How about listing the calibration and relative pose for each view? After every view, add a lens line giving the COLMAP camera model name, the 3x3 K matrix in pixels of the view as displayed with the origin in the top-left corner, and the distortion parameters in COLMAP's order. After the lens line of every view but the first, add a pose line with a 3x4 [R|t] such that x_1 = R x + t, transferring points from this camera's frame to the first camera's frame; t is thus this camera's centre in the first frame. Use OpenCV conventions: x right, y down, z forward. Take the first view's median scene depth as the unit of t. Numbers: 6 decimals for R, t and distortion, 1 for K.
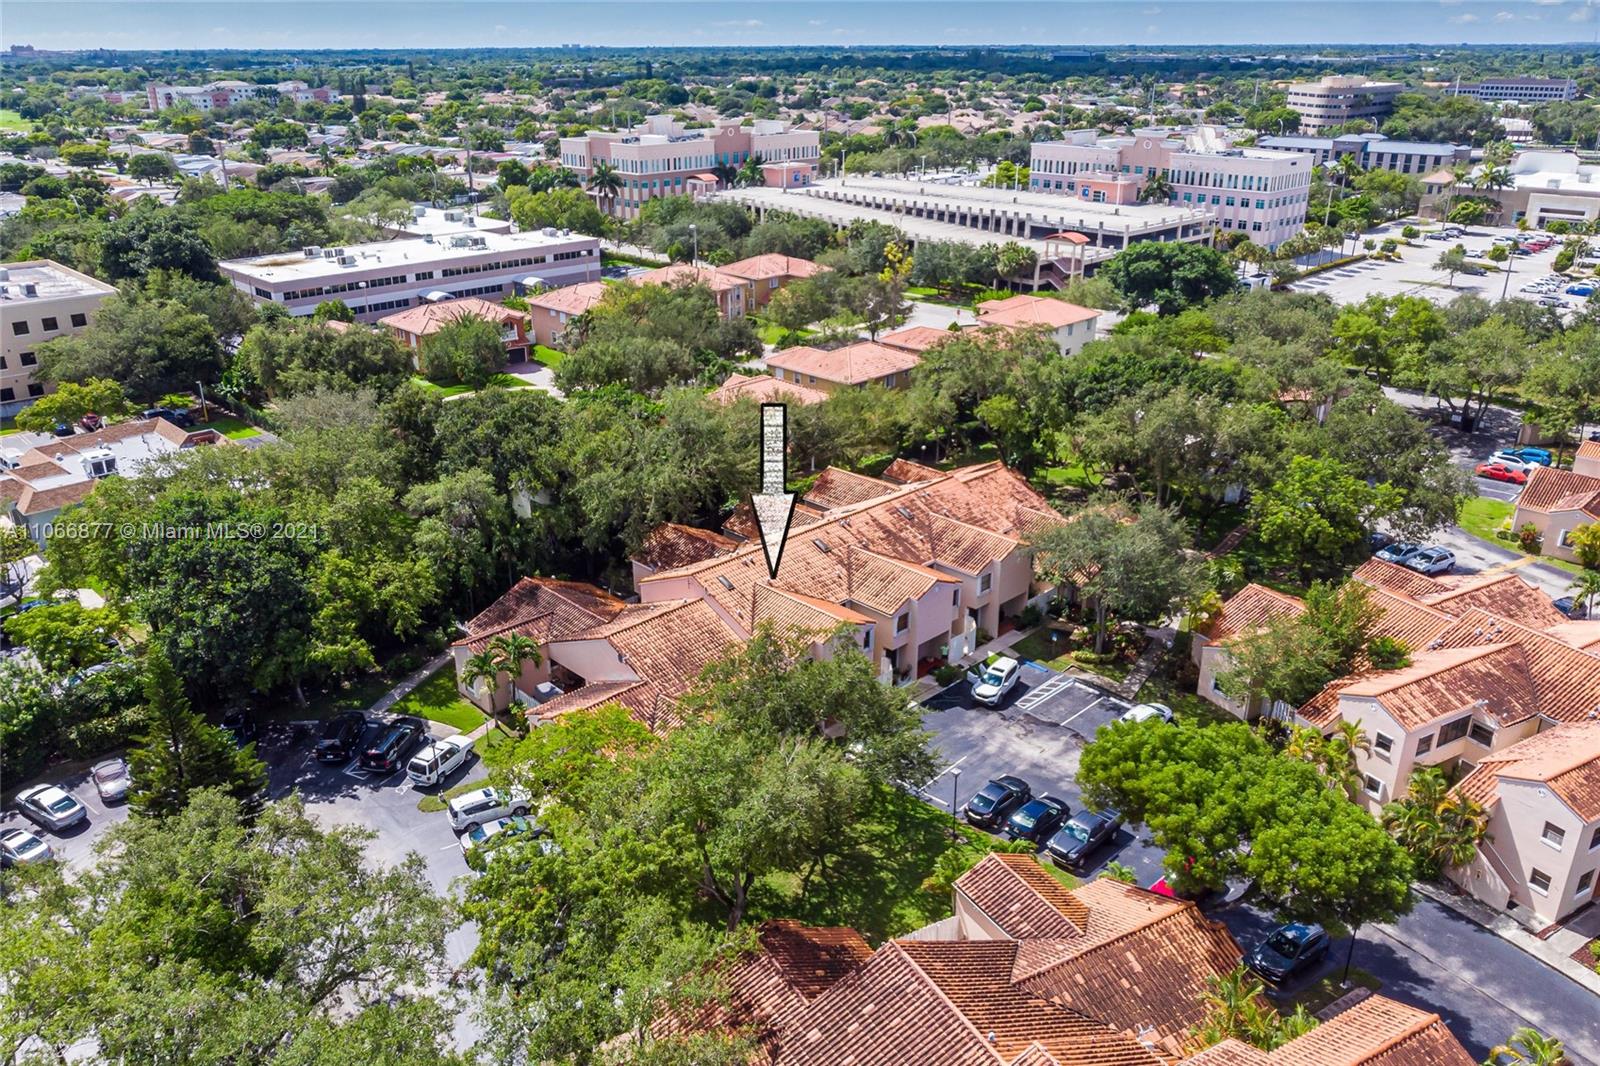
lens RADIAL K [[1147.8, 0, 779.5], [0, 1147.8, 532.9], [0, 0, 1]] dist [-0.000677, -0.002610]
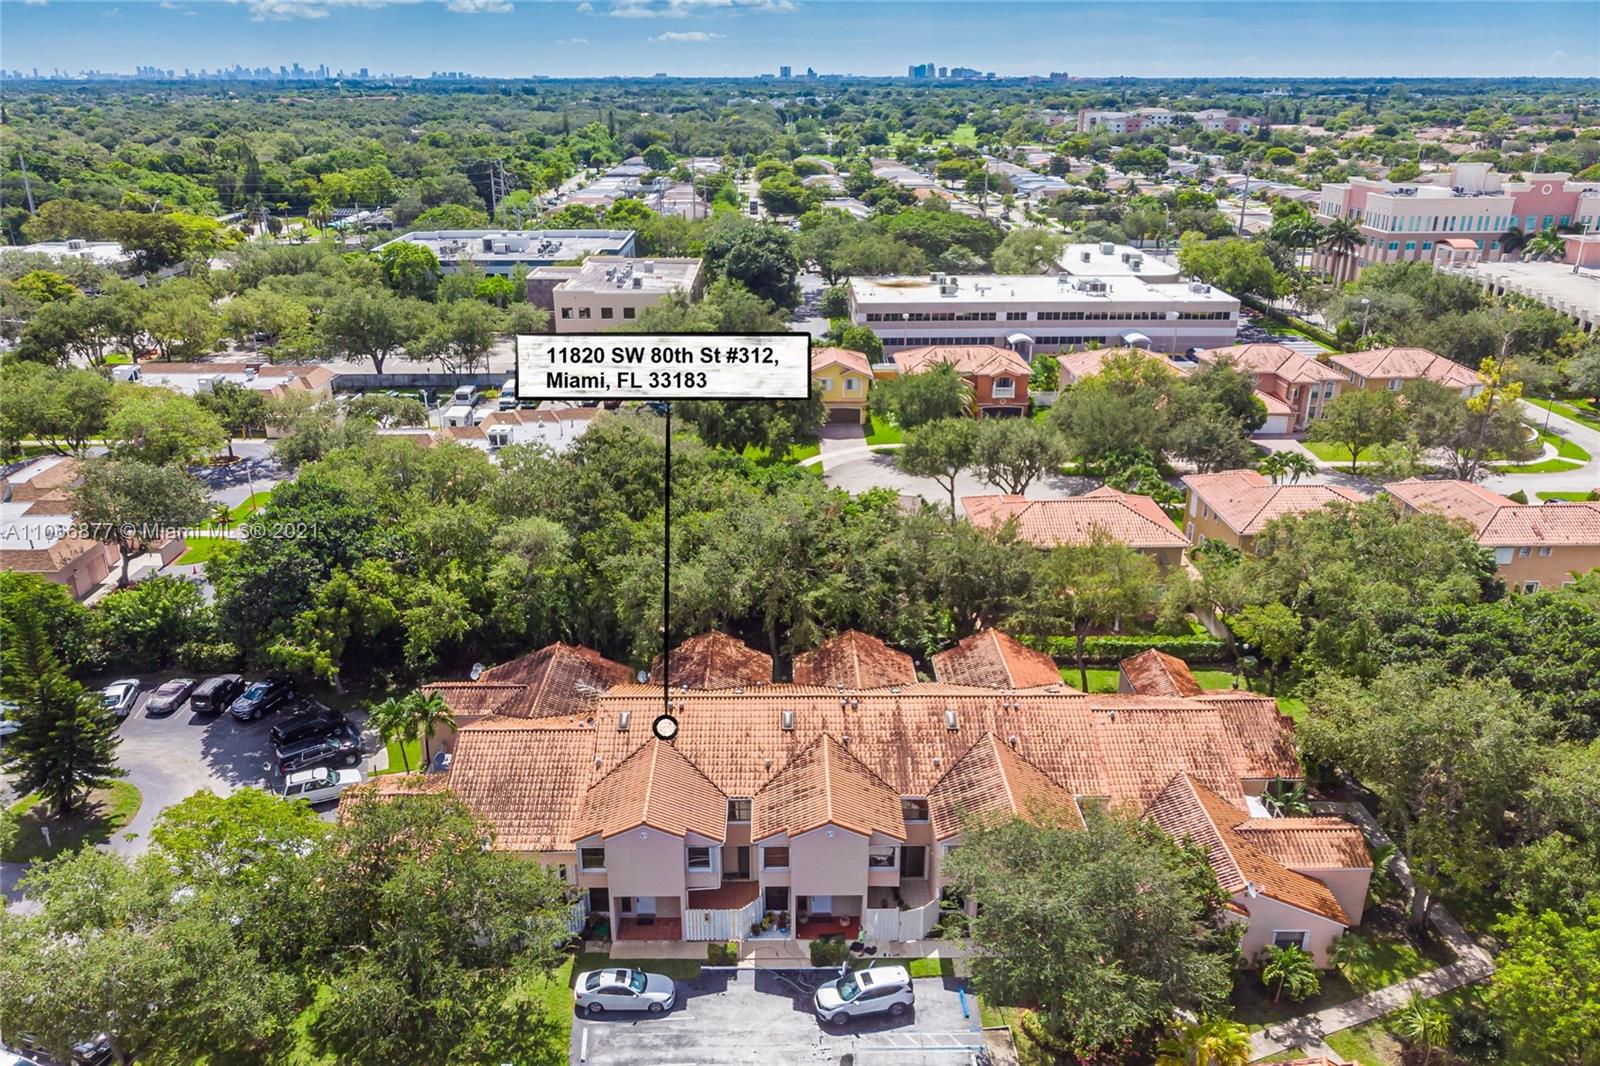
lens RADIAL K [[1147.8, 0, 779.5], [0, 1147.8, 532.9], [0, 0, 1]] dist [-0.000677, -0.002610]
pose [[0.720737, 0.257422, -0.643640, 0.210630], [-0.270440, 0.959336, 0.080850, -0.072747], [0.638280, 0.115794, 0.761046, 0.160551]]
